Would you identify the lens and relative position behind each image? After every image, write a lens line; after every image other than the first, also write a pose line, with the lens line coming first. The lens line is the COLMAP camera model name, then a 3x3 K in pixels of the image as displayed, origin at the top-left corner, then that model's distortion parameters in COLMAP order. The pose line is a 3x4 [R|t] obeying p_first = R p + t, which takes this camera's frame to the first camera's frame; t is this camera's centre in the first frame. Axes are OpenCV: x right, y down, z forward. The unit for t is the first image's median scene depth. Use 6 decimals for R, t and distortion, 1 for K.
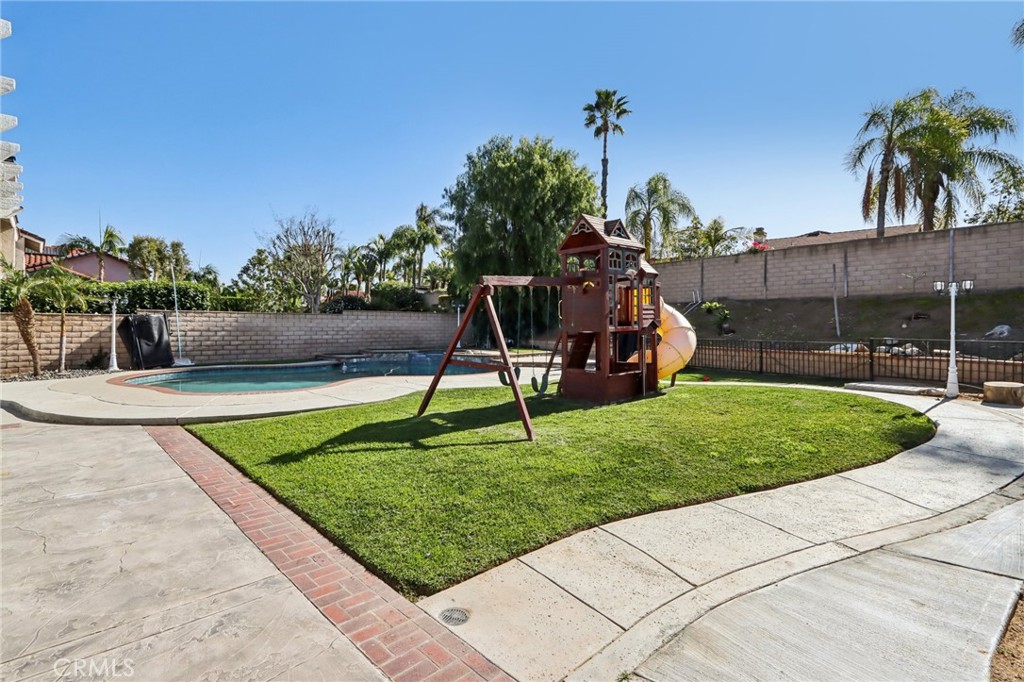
lens RADIAL K [[484.8, 0, 512.0], [0, 484.8, 341.0], [0, 0, 1]] dist [-0.002799, -0.000495]
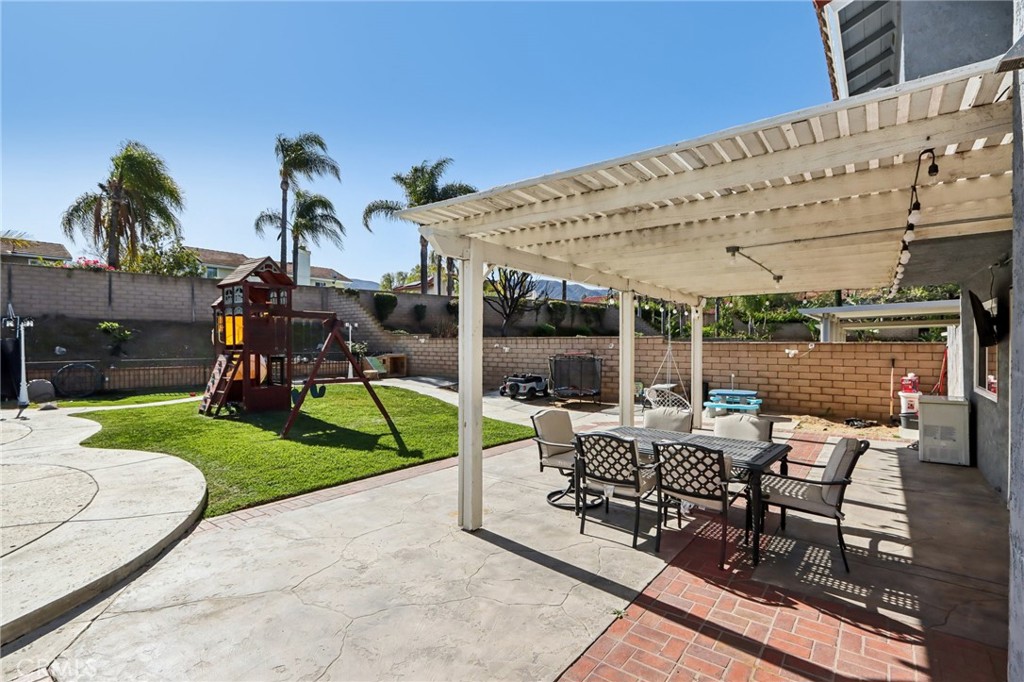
lens RADIAL K [[484.8, 0, 512.0], [0, 484.8, 341.0], [0, 0, 1]] dist [-0.002799, -0.000495]
pose [[-0.121987, -0.004237, 0.992523, -0.754620], [0.036552, 0.999293, 0.008759, -0.025804], [-0.991858, 0.037347, -0.121746, 0.391918]]
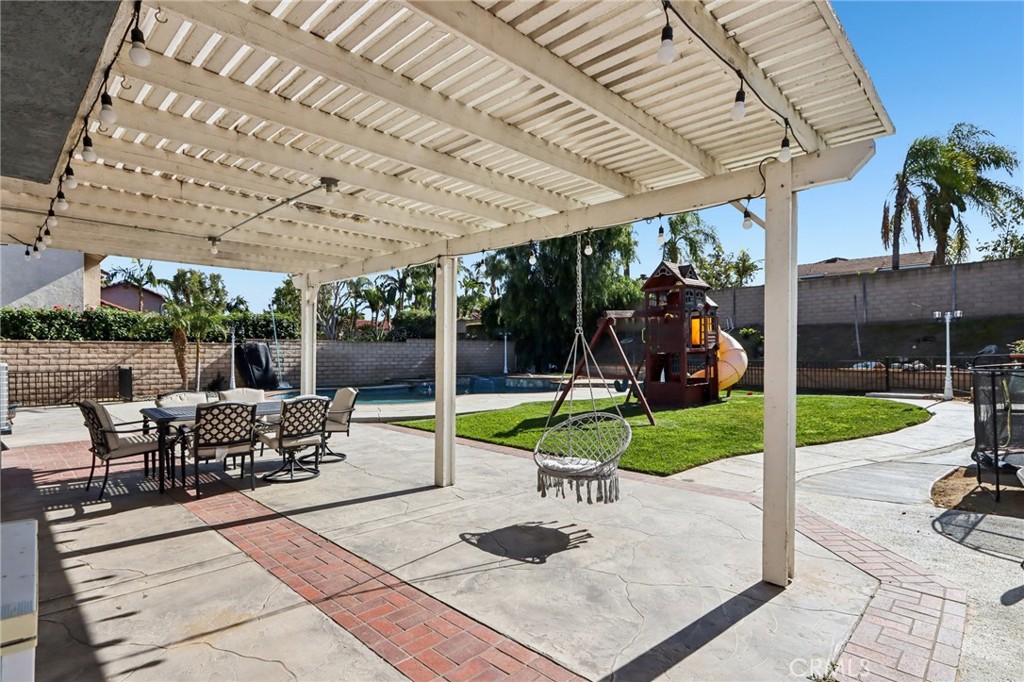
lens RADIAL K [[522.0, 0, 519.0], [0, 522.0, 367.9], [0, 0, 1]] dist [0.001111, 0.000358]
pose [[0.999744, -0.009288, 0.020635, -0.174802], [0.009439, 0.999929, -0.007241, 0.018559], [-0.020566, 0.007434, 0.999761, -0.244812]]
